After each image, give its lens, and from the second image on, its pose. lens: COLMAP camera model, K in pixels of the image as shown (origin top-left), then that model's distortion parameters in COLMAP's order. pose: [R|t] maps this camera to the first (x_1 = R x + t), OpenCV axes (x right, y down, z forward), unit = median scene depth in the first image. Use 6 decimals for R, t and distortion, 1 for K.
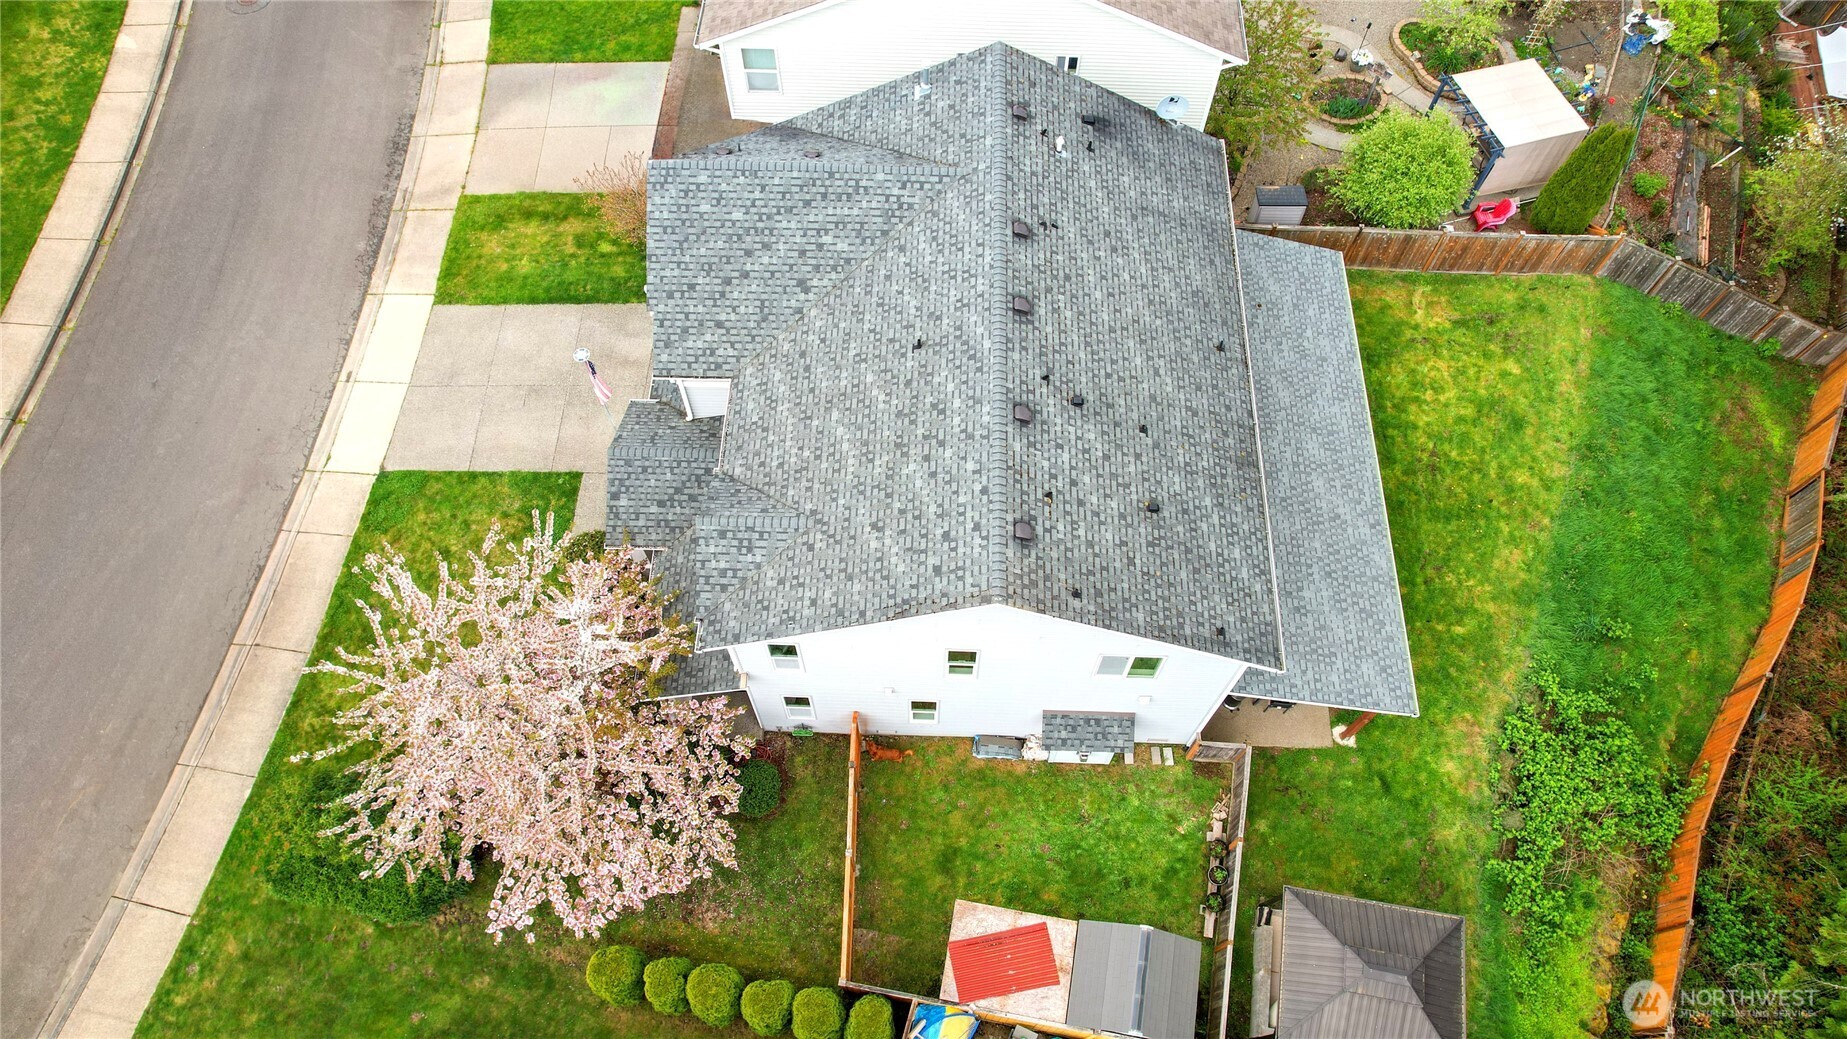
lens RADIAL K [[1198.1, 0, 923.5], [0, 1198.1, 519.5], [0, 0, 1]] dist [-0.086743, 0.073711]
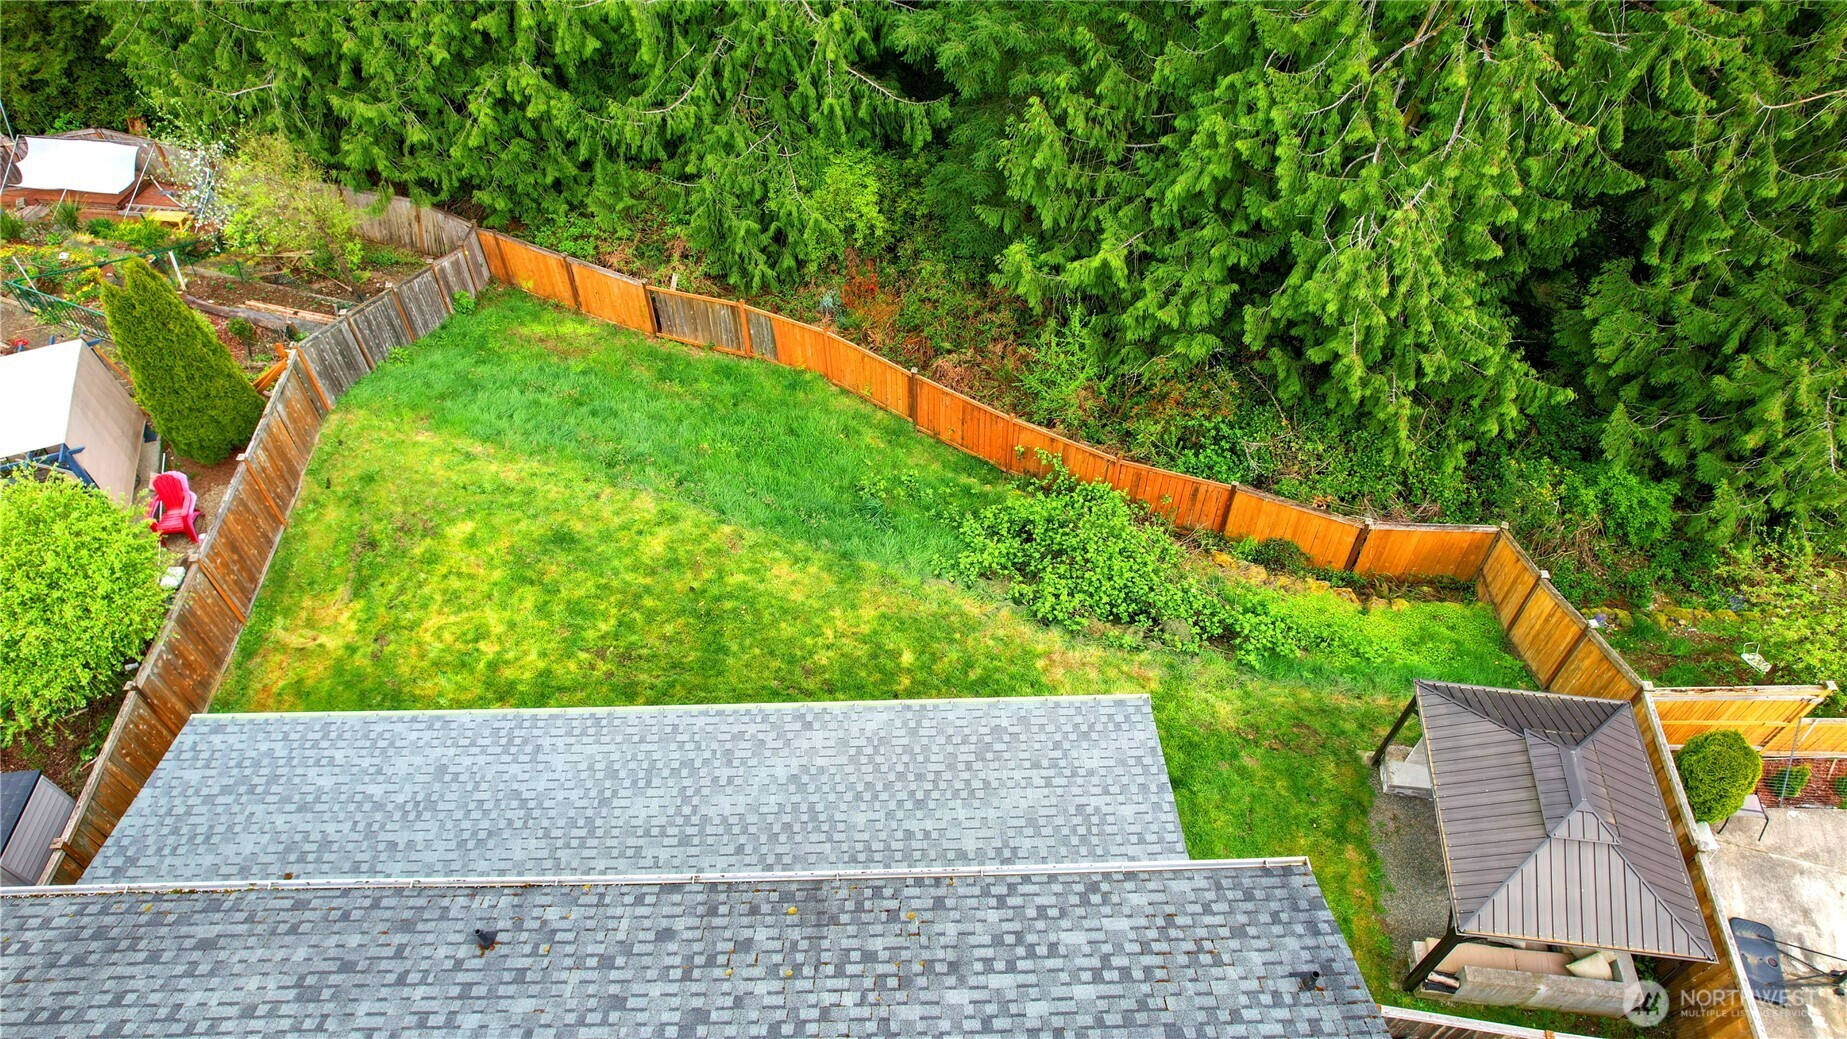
lens RADIAL K [[1198.1, 0, 923.5], [0, 1198.1, 519.5], [0, 0, 1]] dist [-0.086743, 0.073711]
pose [[-0.056144, -0.761612, 0.645596, 0.075158], [0.887745, 0.257825, 0.381359, -0.157399], [-0.456898, 0.594536, 0.661643, 0.465156]]
